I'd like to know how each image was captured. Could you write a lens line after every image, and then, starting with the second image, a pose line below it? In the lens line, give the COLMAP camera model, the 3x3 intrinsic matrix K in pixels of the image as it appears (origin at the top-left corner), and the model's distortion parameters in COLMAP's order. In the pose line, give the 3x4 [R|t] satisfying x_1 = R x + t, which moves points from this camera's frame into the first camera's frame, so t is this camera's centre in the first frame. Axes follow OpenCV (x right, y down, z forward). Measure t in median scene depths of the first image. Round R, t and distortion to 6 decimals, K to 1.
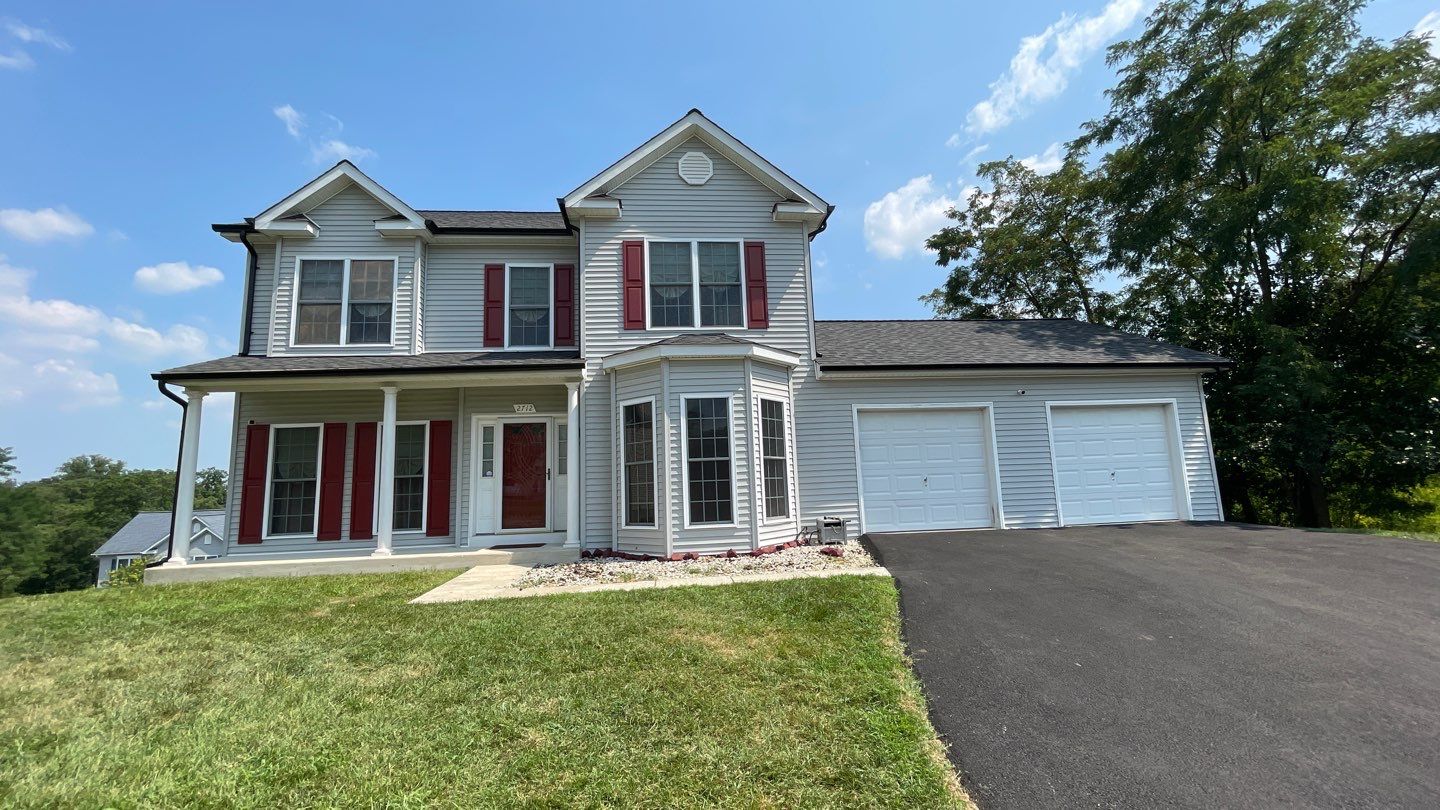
lens RADIAL K [[582.1, 0, 714.8], [0, 582.1, 401.9], [0, 0, 1]] dist [-0.001263, 0.000039]
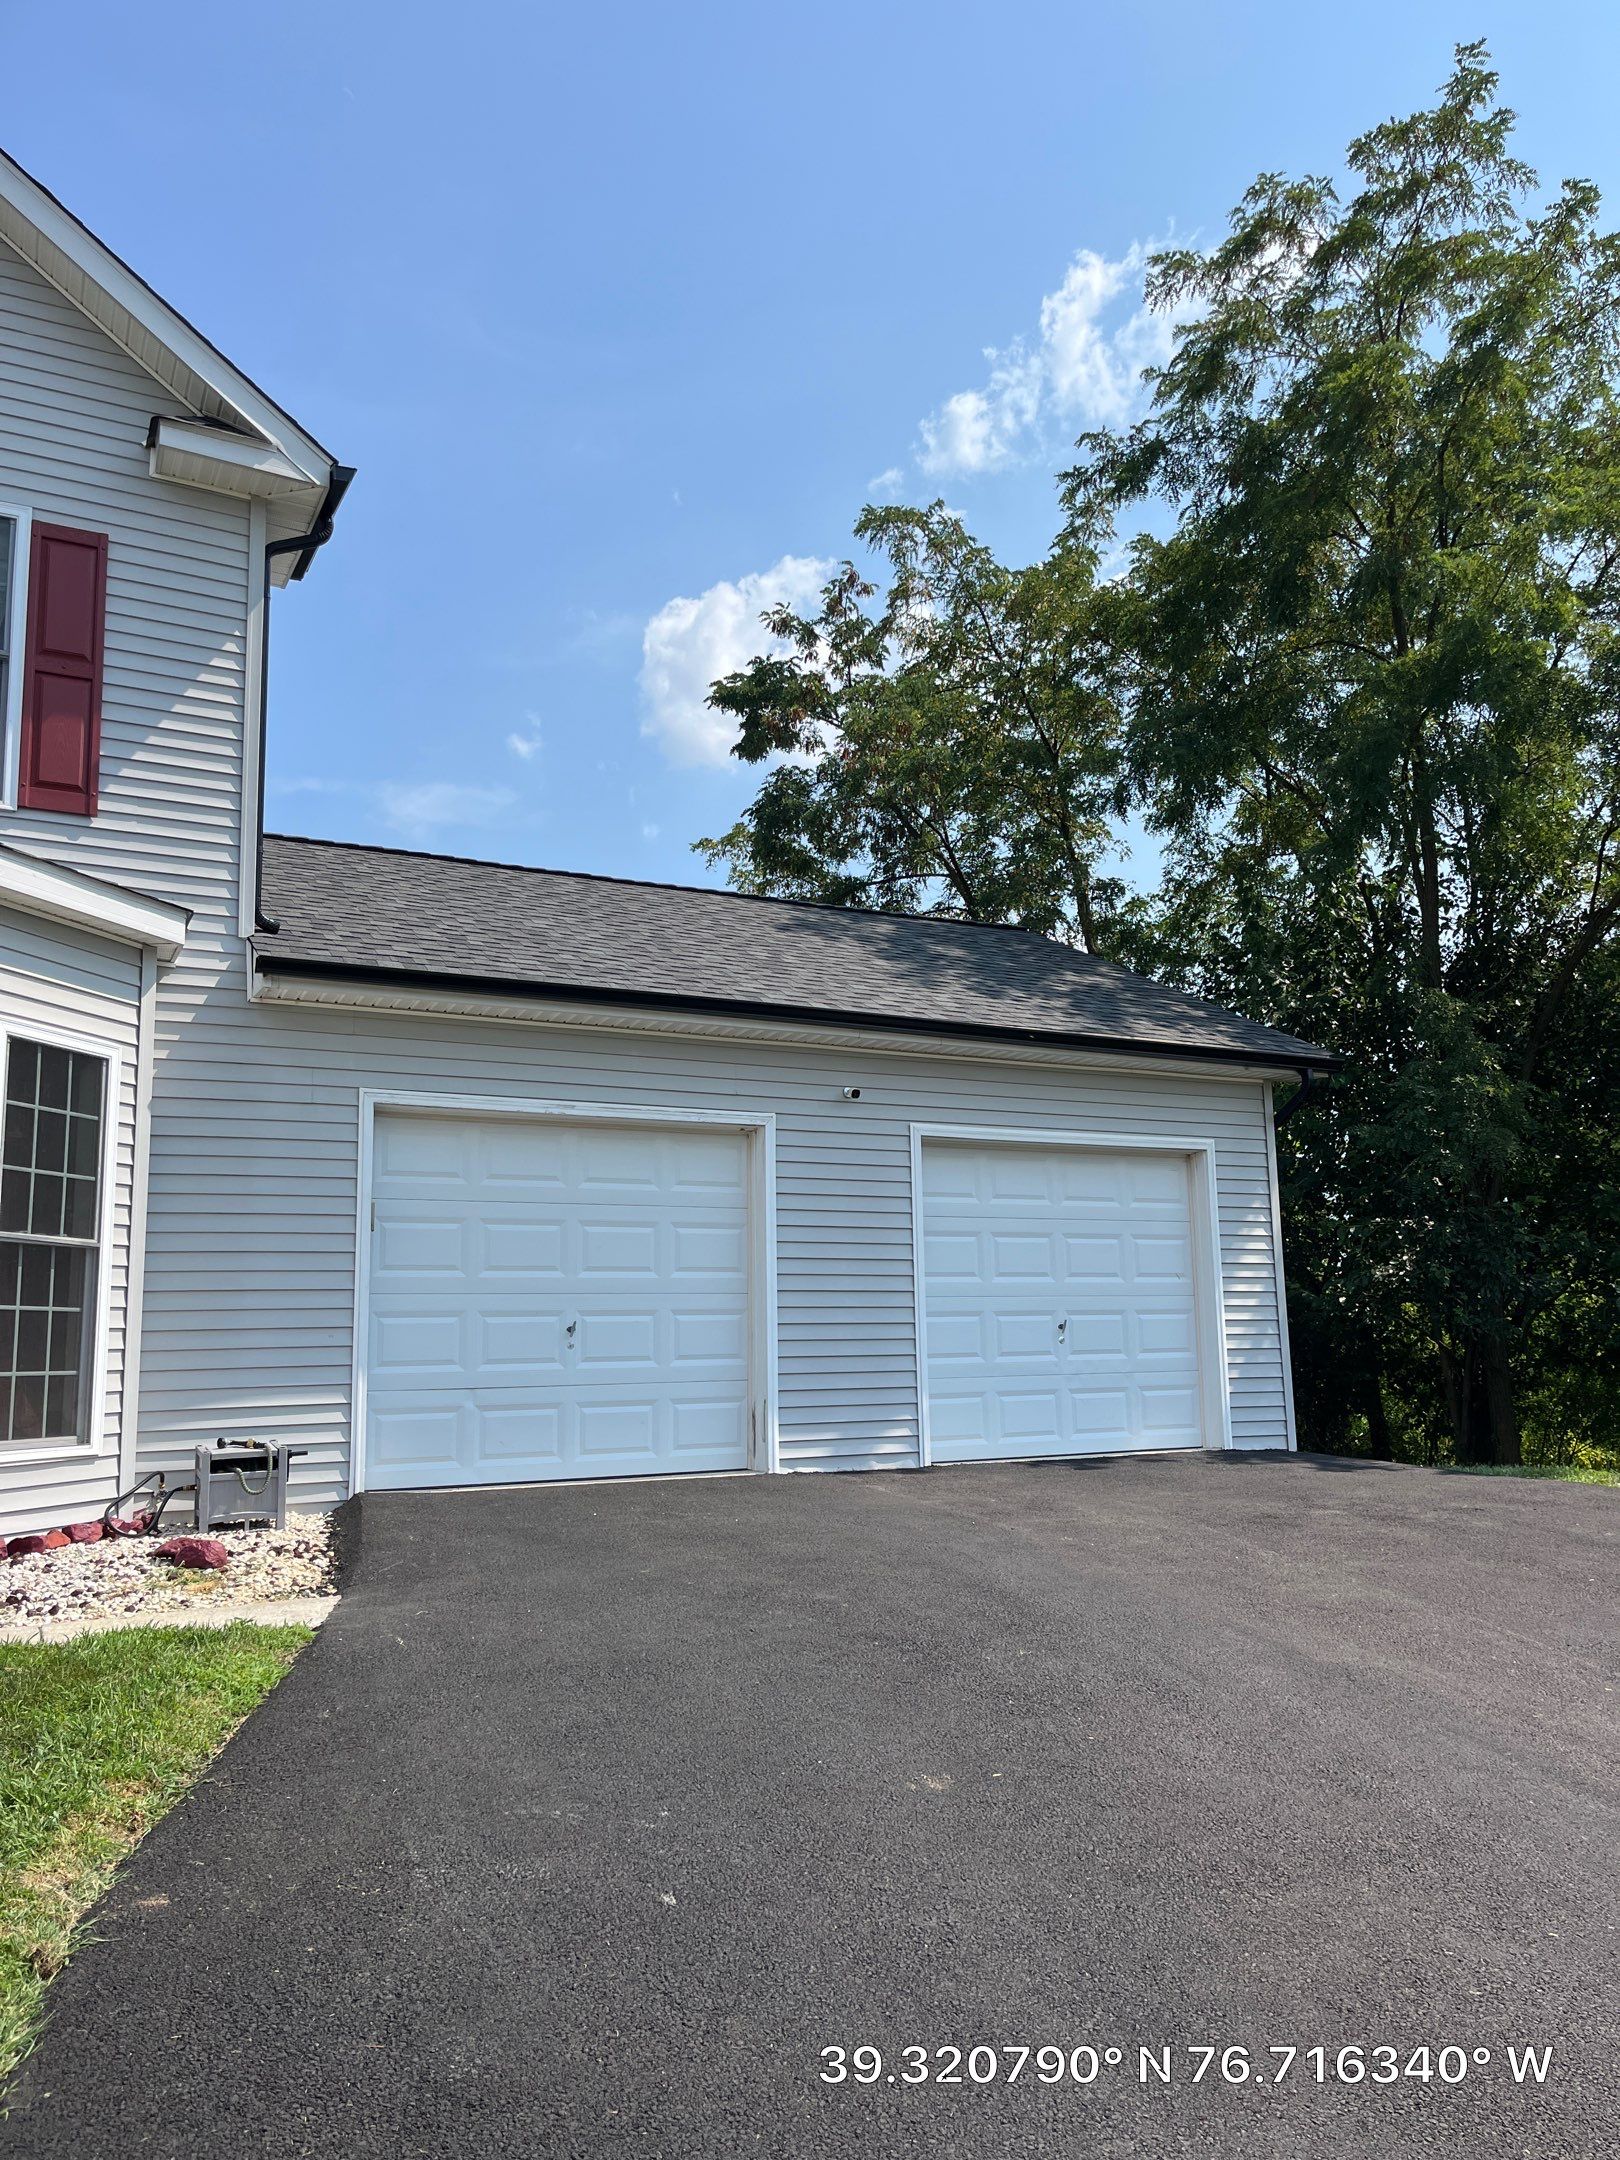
lens RADIAL K [[1624.4, 0, 808.2], [0, 1624.4, 1092.8], [0, 0, 1]] dist [0.064879, -0.071021]
pose [[0.928464, 0.075828, 0.363601, 0.125998], [-0.066222, 0.997049, -0.038832, 0.023247], [-0.365472, 0.011976, 0.930745, 0.064194]]
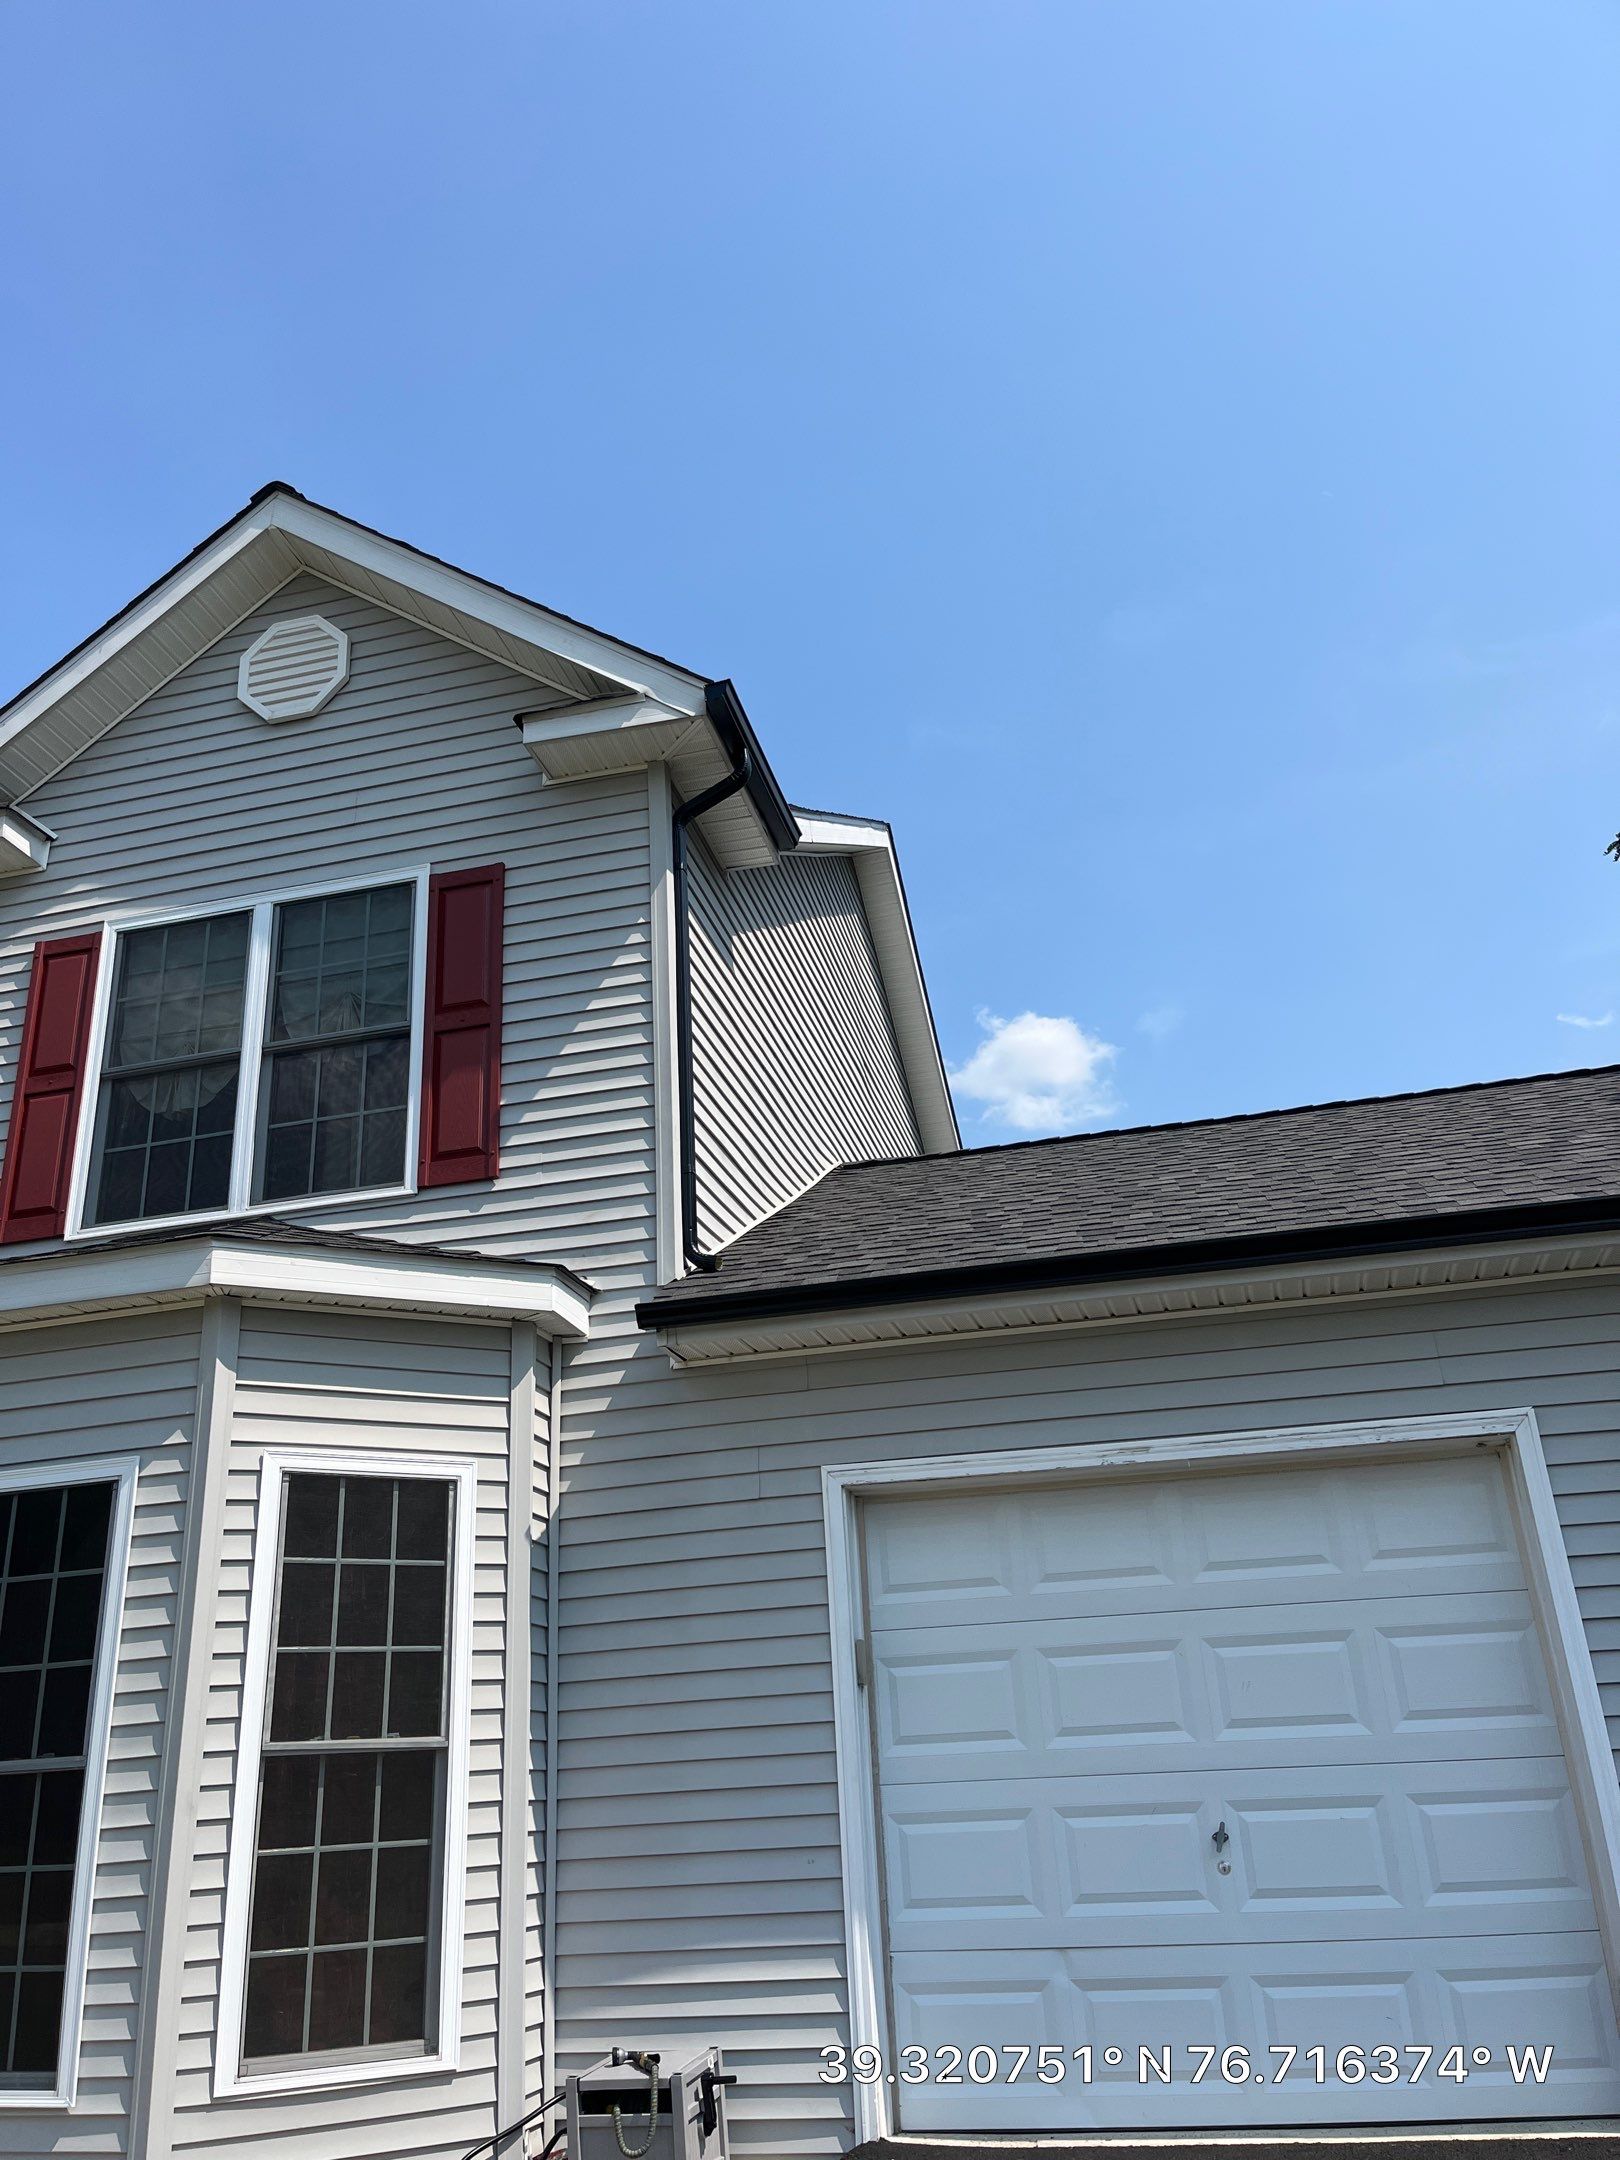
lens RADIAL K [[1624.4, 0, 808.2], [0, 1624.4, 1092.8], [0, 0, 1]] dist [0.064879, -0.071021]
pose [[0.943034, -0.138293, -0.302593, 0.401135], [0.062354, 0.966865, -0.247558, 0.018226], [0.326802, 0.214588, 0.920409, 0.358807]]
